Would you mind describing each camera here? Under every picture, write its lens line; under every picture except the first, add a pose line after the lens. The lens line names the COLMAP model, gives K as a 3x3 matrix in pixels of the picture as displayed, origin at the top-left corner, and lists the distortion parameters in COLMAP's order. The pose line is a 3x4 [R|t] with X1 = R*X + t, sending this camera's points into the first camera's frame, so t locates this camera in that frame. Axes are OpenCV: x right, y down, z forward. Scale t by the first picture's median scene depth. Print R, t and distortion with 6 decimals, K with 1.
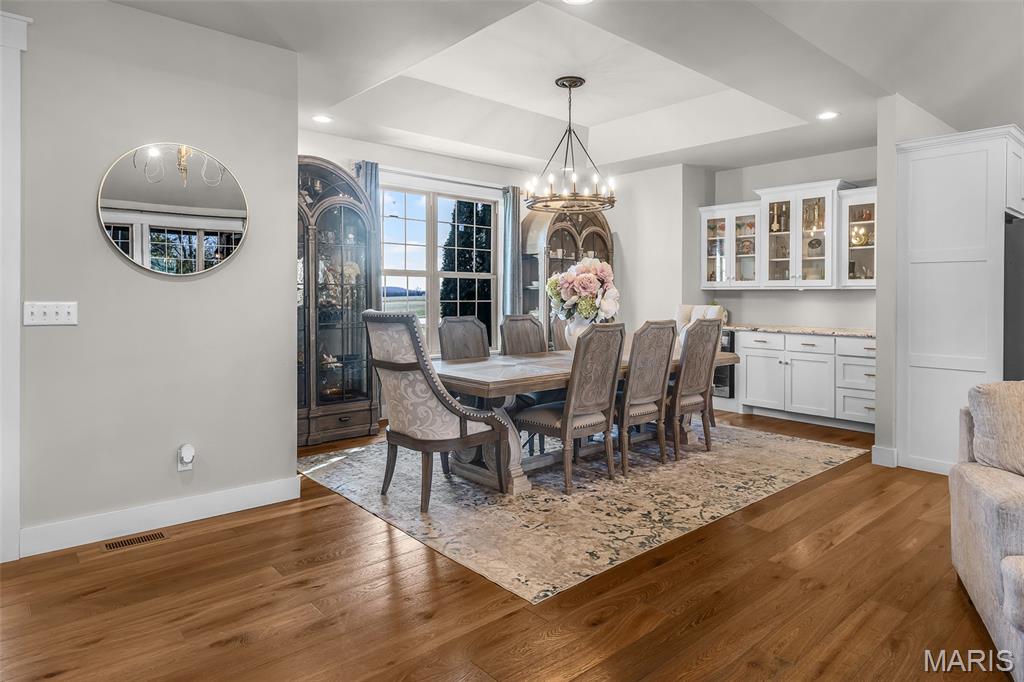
lens RADIAL K [[650.9, 0, 525.4], [0, 650.9, 301.8], [0, 0, 1]] dist [0.012001, 0.000904]
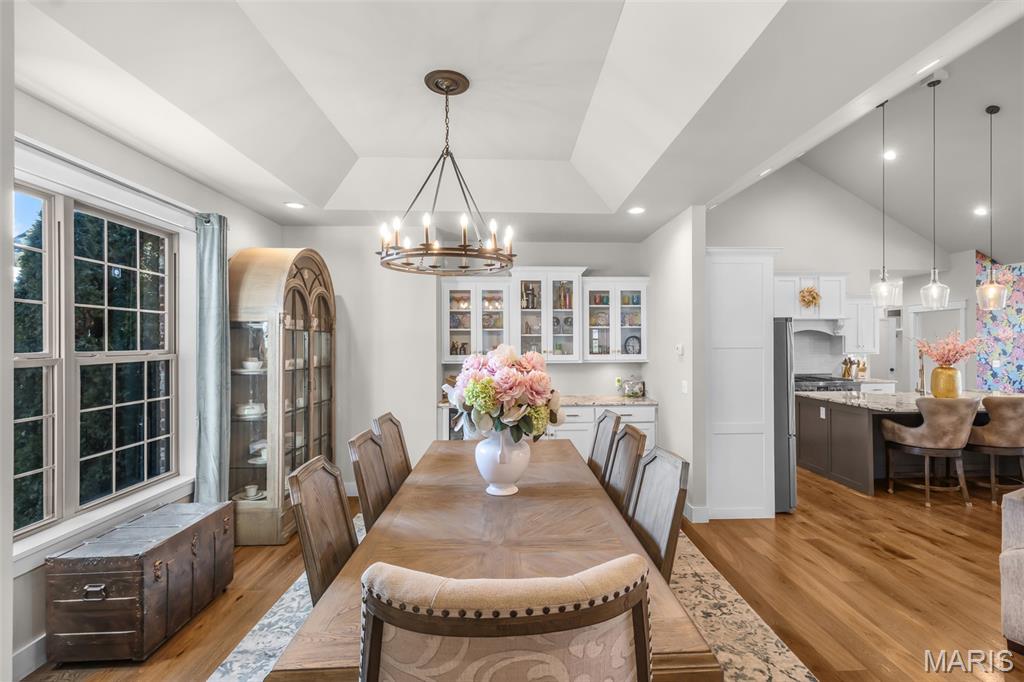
lens RADIAL K [[499.5, 0, 559.9], [0, 499.5, 339.8], [0, 0, 1]] dist [-0.000206, 0.000941]
pose [[0.606566, -0.004117, 0.795023, -0.223671], [0.009500, 0.999953, -0.002069, -0.055323], [-0.794977, 0.008808, 0.606576, 0.475125]]
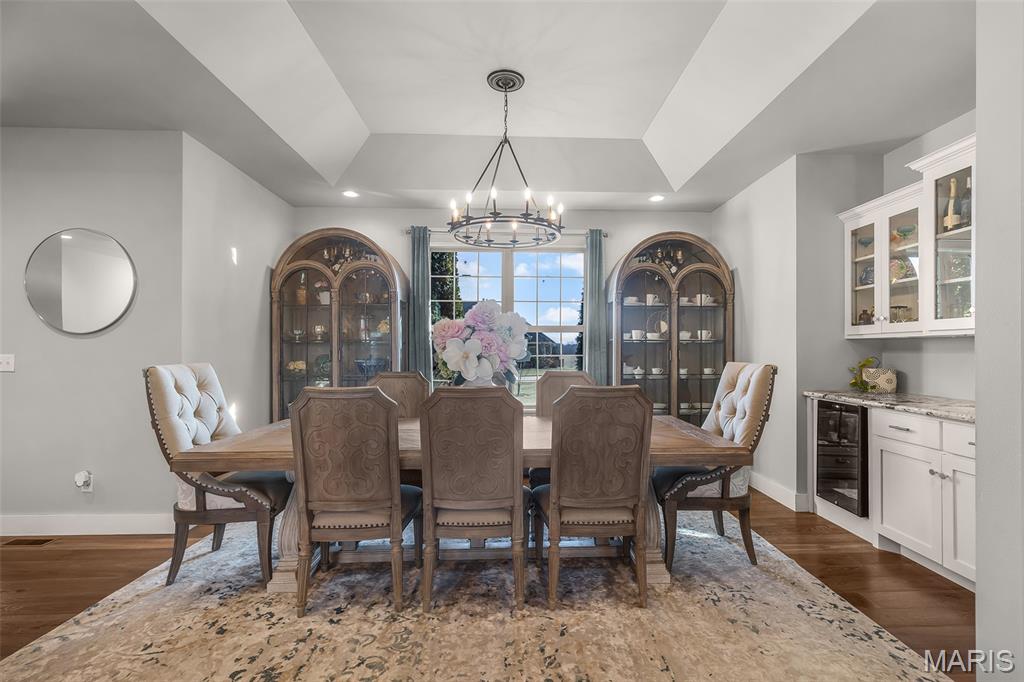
lens RADIAL K [[499.5, 0, 515.4], [0, 499.5, 344.8], [0, 0, 1]] dist [-0.000206, 0.000941]
pose [[0.752698, -0.011056, -0.658273, 0.388296], [-0.002825, 0.999796, -0.020023, -0.001464], [0.658360, 0.016931, 0.752513, 0.449445]]
